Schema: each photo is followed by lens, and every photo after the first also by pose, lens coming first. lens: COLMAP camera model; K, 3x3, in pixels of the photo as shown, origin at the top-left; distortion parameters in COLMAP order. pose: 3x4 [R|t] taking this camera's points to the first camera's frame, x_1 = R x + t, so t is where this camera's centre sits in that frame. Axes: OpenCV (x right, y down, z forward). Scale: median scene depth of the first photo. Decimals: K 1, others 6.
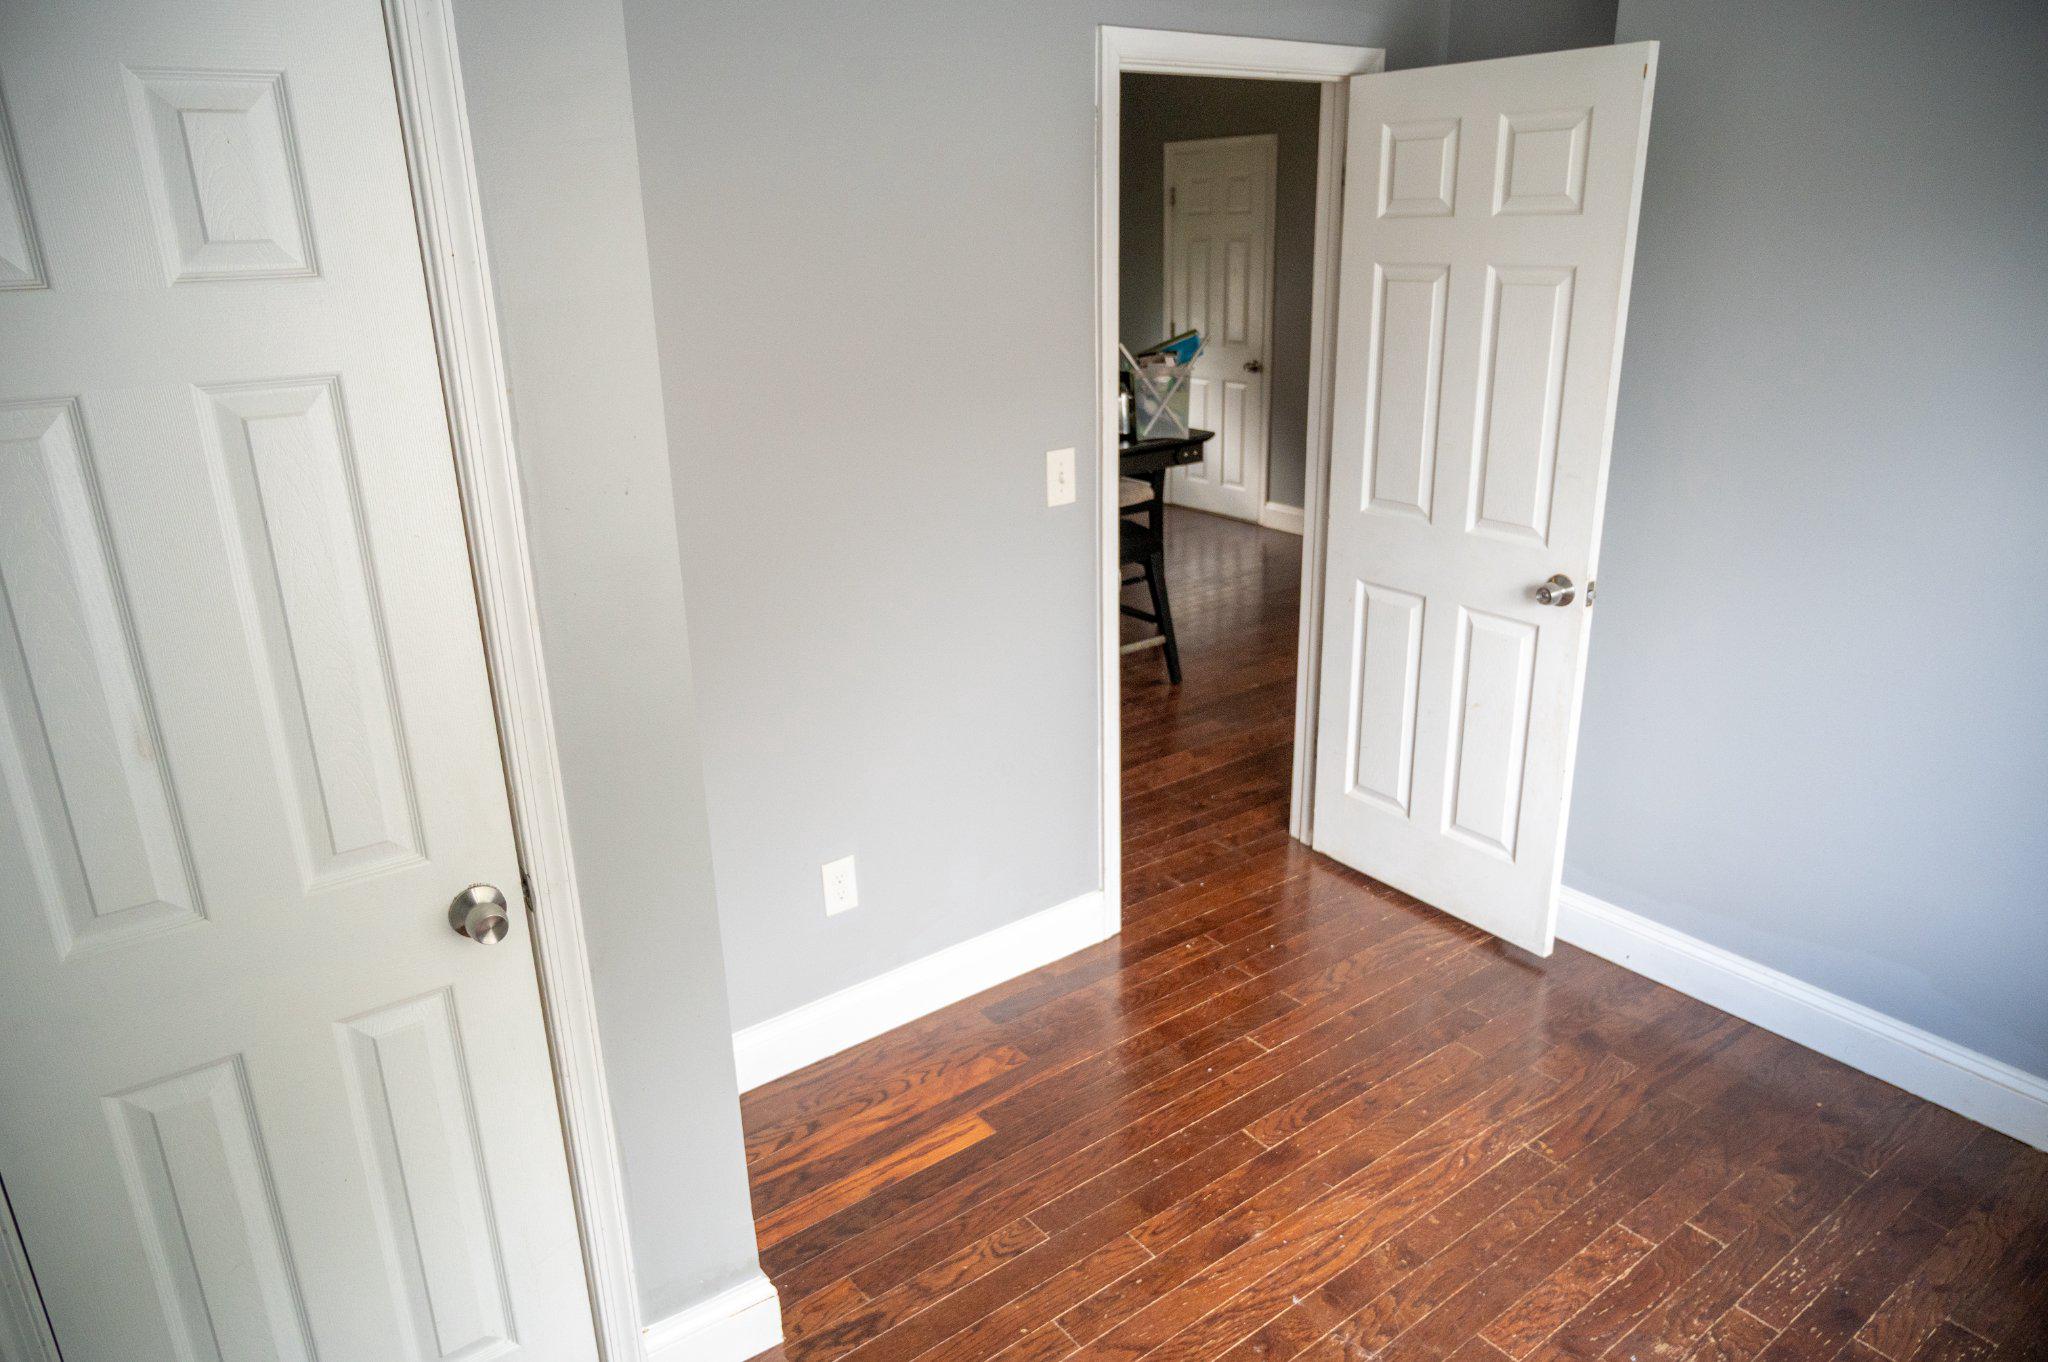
lens RADIAL K [[1339.3, 0, 994.0], [0, 1339.3, 666.9], [0, 0, 1]] dist [-0.006576, -0.000243]
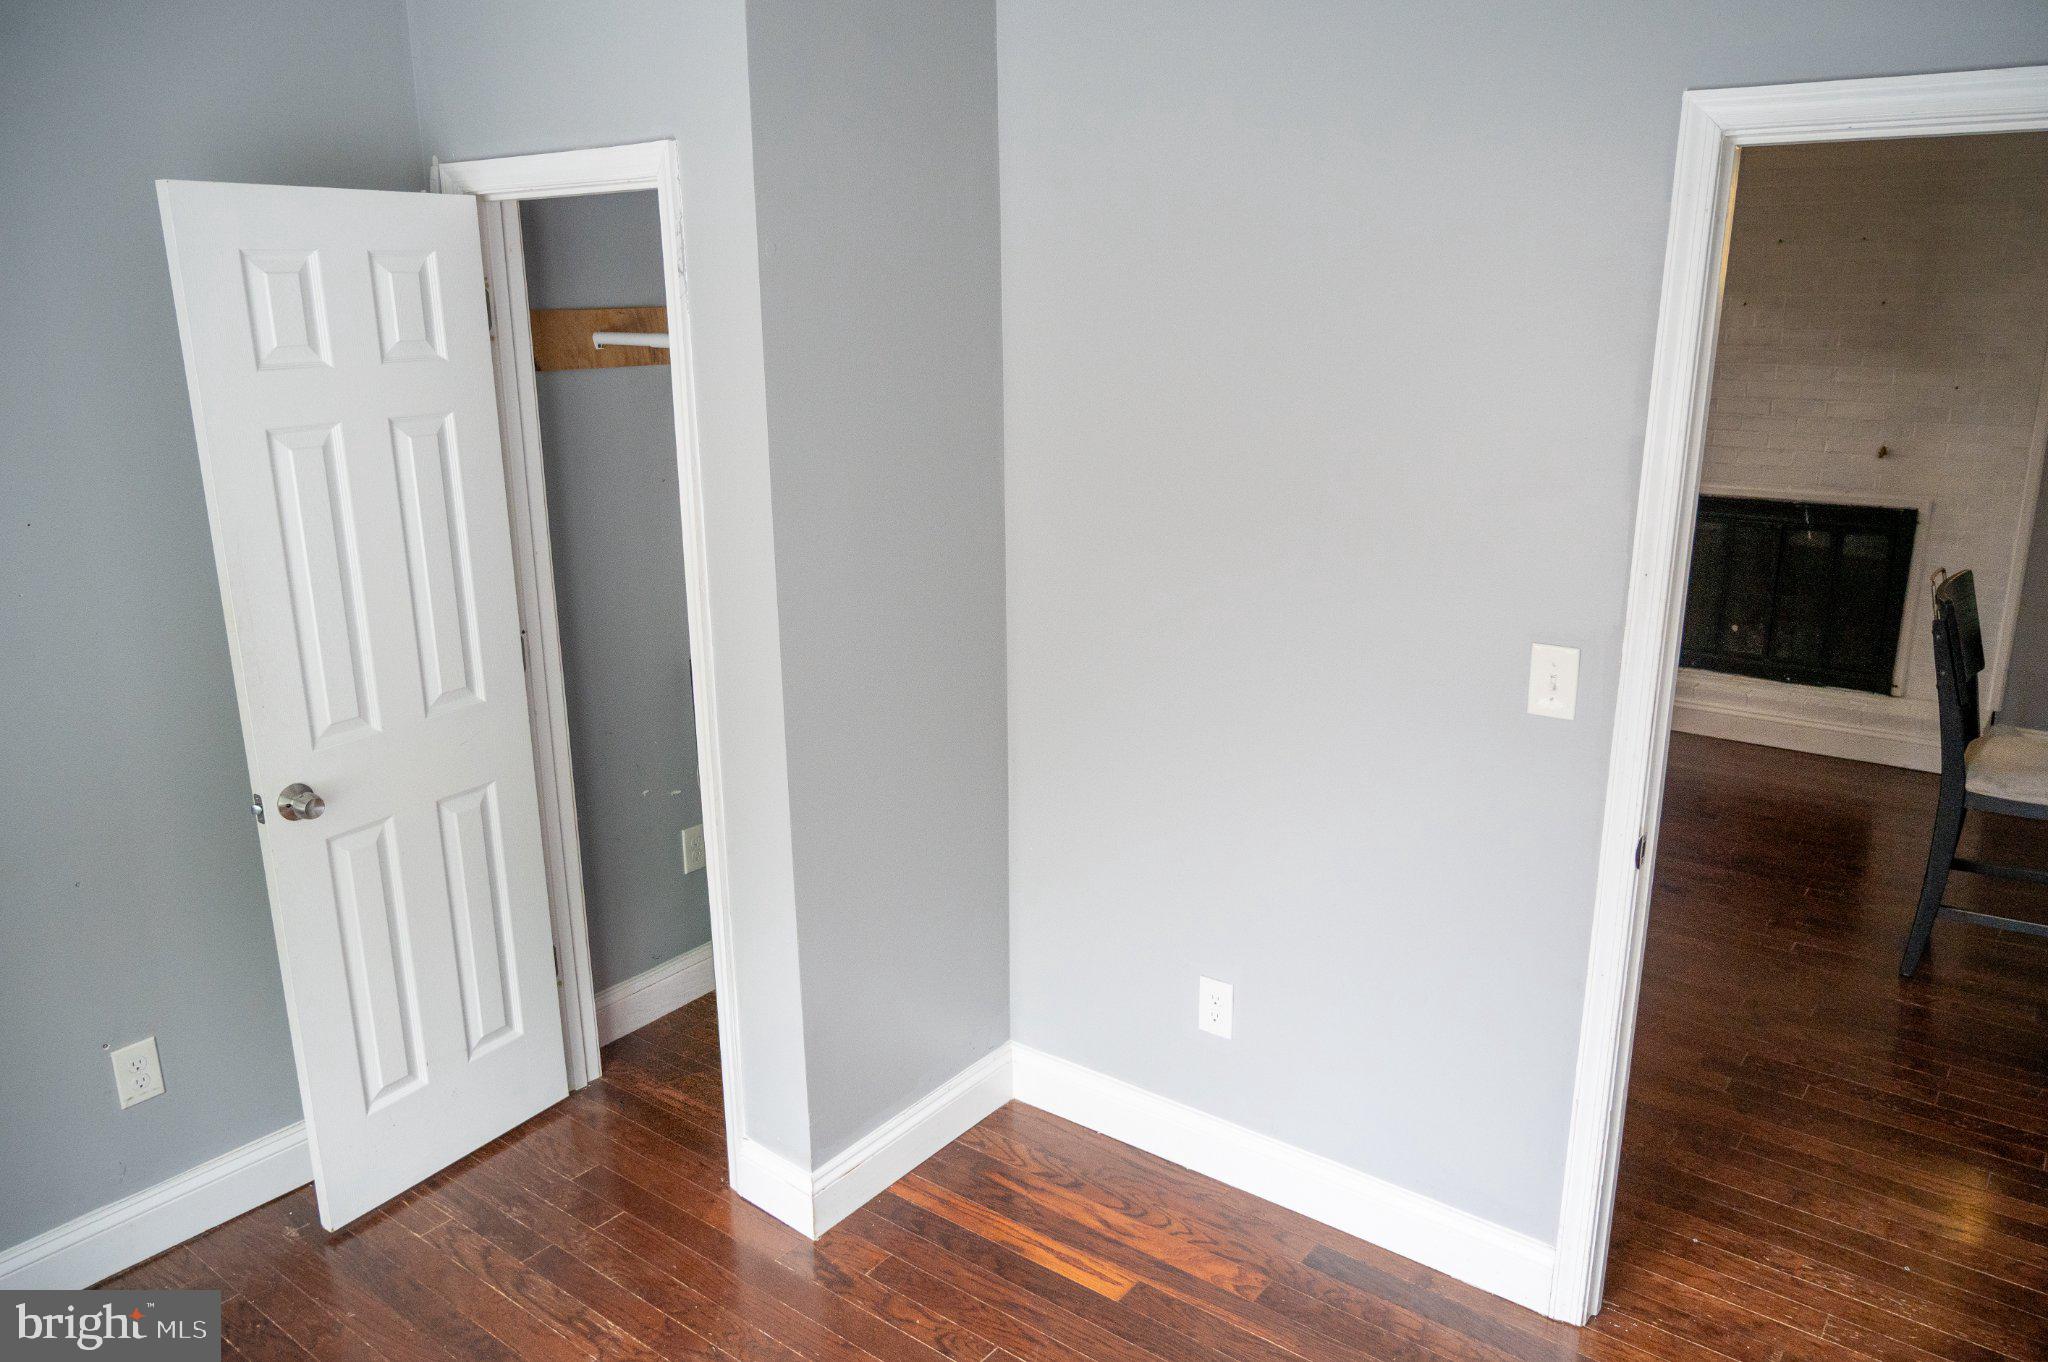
lens RADIAL K [[1408.4, 0, 1027.0], [0, 1408.4, 670.2], [0, 0, 1]] dist [-0.009771, 0.000823]
pose [[0.296589, 0.278566, -0.913475, 0.751843], [-0.310542, 0.932662, 0.183589, -0.221349], [0.903105, 0.229222, 0.363124, 0.486491]]
